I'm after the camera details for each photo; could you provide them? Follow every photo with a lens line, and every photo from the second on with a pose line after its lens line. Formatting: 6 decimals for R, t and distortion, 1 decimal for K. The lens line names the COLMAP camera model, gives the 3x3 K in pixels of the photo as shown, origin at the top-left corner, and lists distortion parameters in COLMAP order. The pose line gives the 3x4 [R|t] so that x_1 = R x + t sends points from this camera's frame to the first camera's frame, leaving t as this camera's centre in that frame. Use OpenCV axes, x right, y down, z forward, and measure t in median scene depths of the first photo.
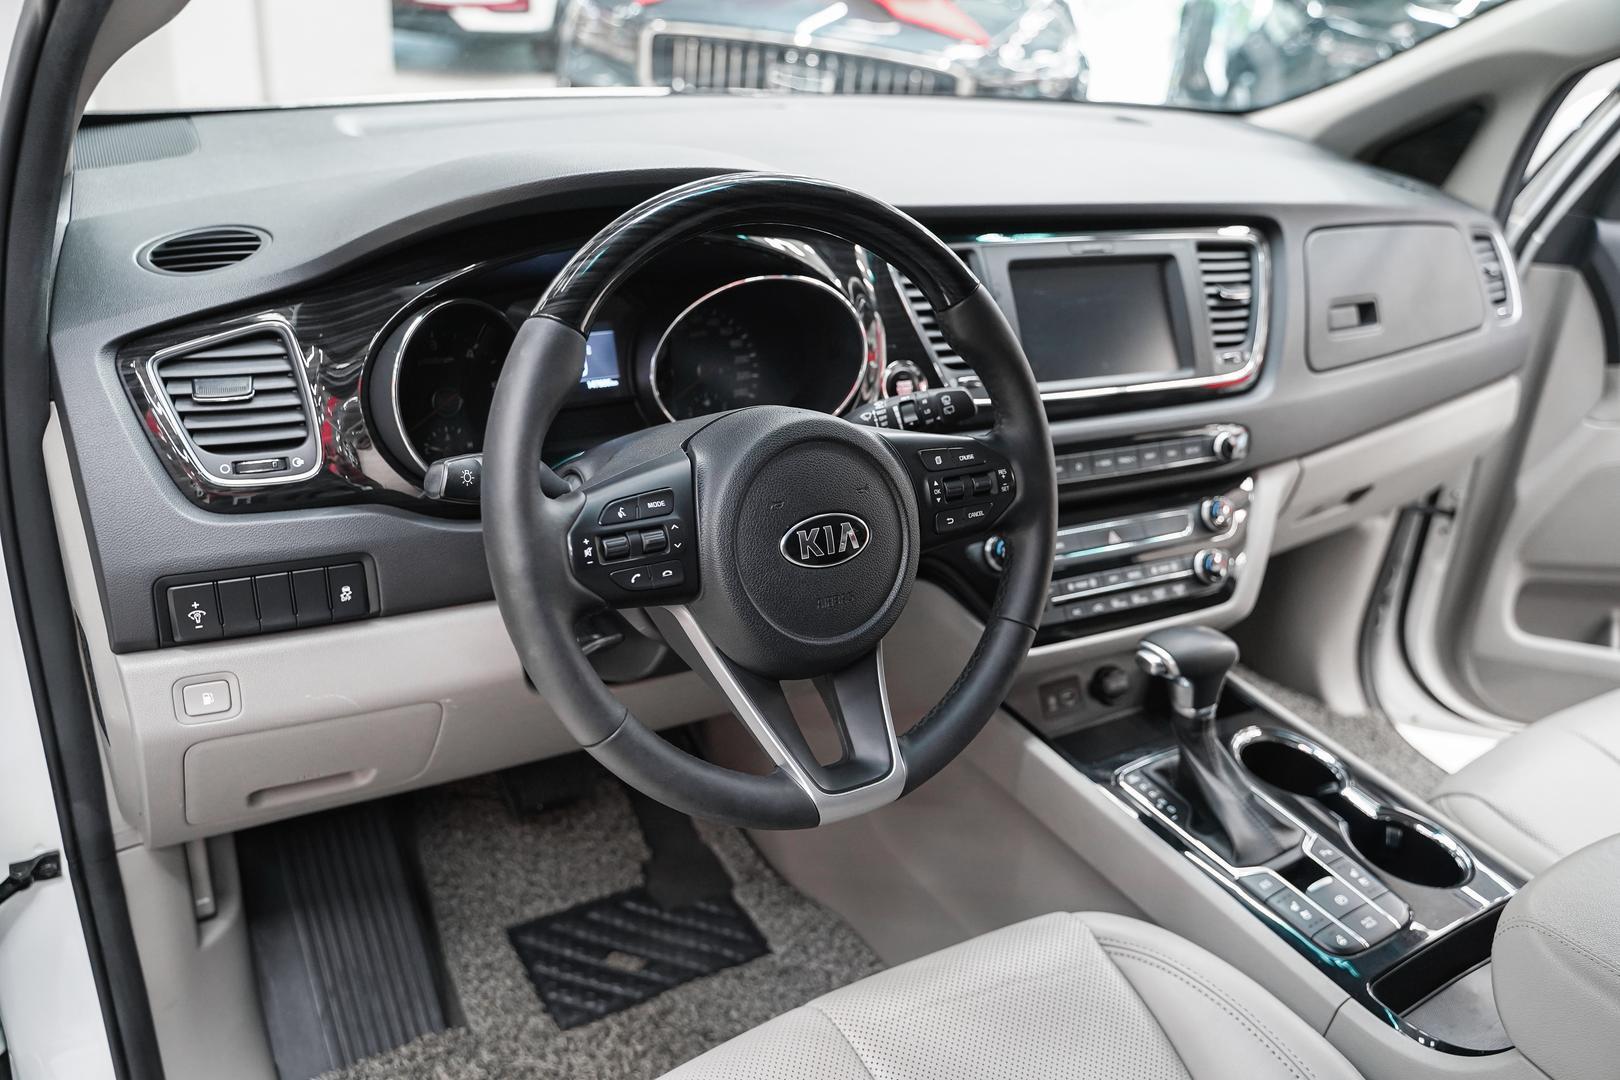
lens RADIAL K [[1297.1, 0, 814.9], [0, 1297.1, 536.5], [0, 0, 1]] dist [-0.013156, 0.007377]
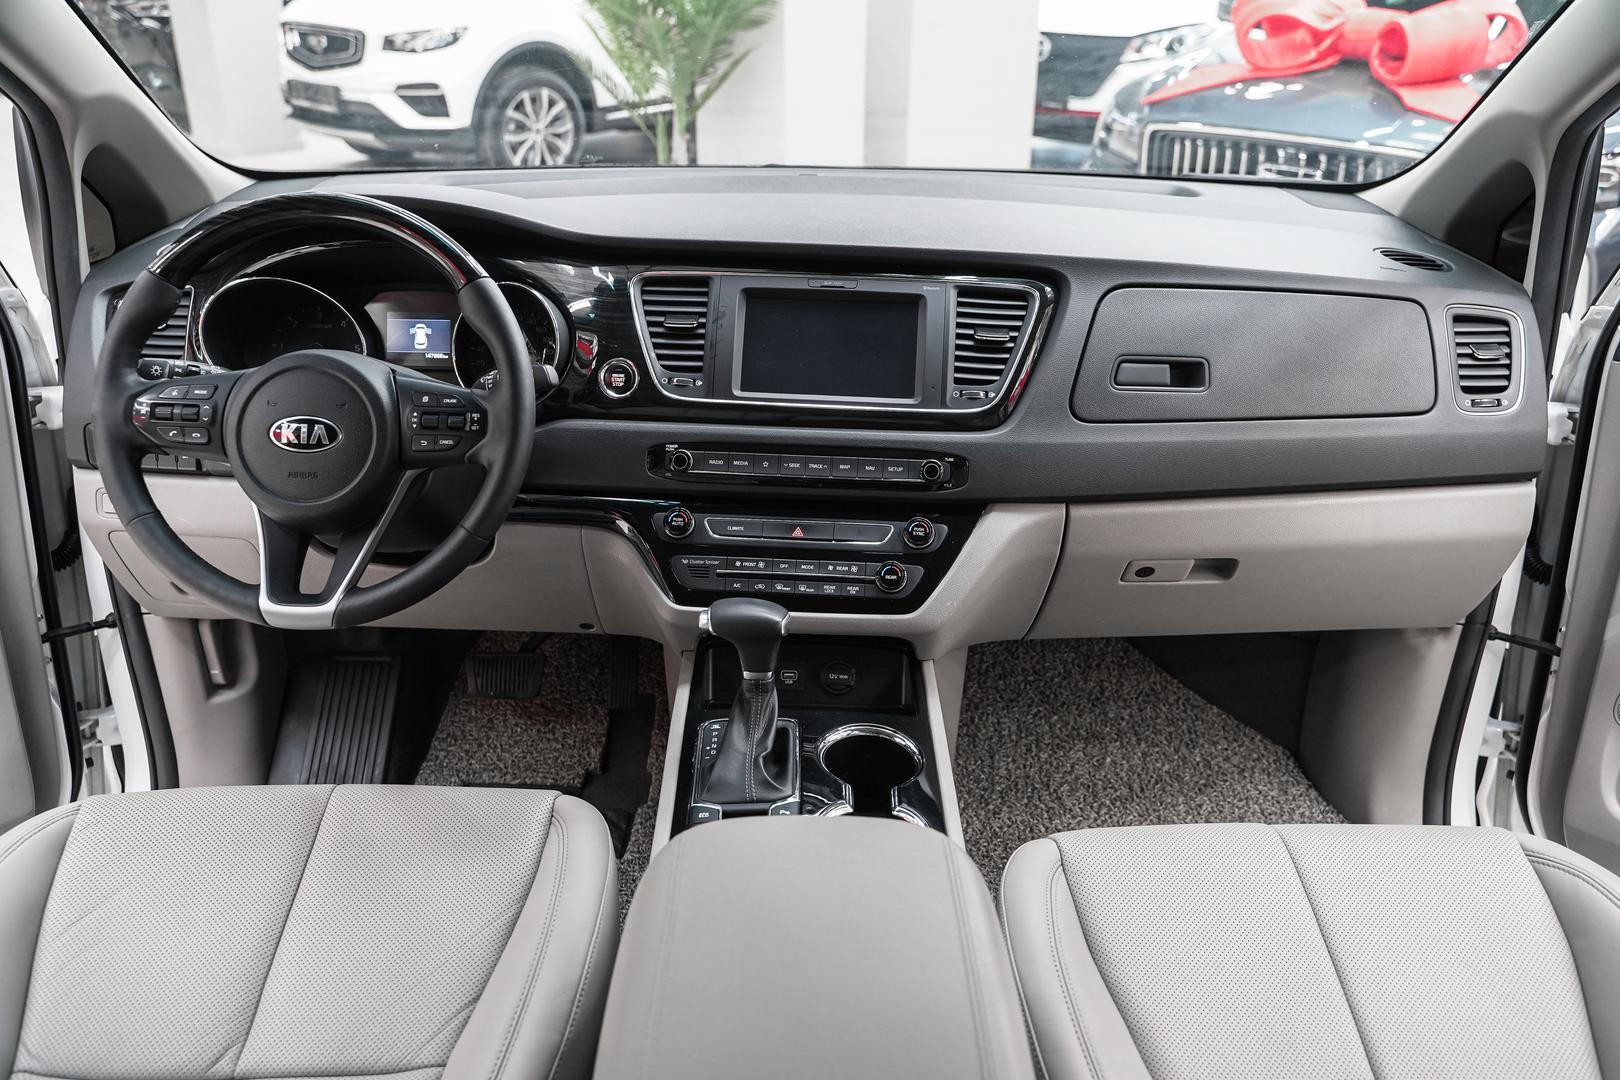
lens RADIAL K [[1297.1, 0, 811.6], [0, 1297.1, 543.2], [0, 0, 1]] dist [-0.013156, 0.007377]
pose [[0.840351, 0.145603, -0.522120, 0.794875], [-0.184025, 0.982672, -0.022151, 0.031956], [0.509848, 0.114698, 0.852584, 0.030558]]
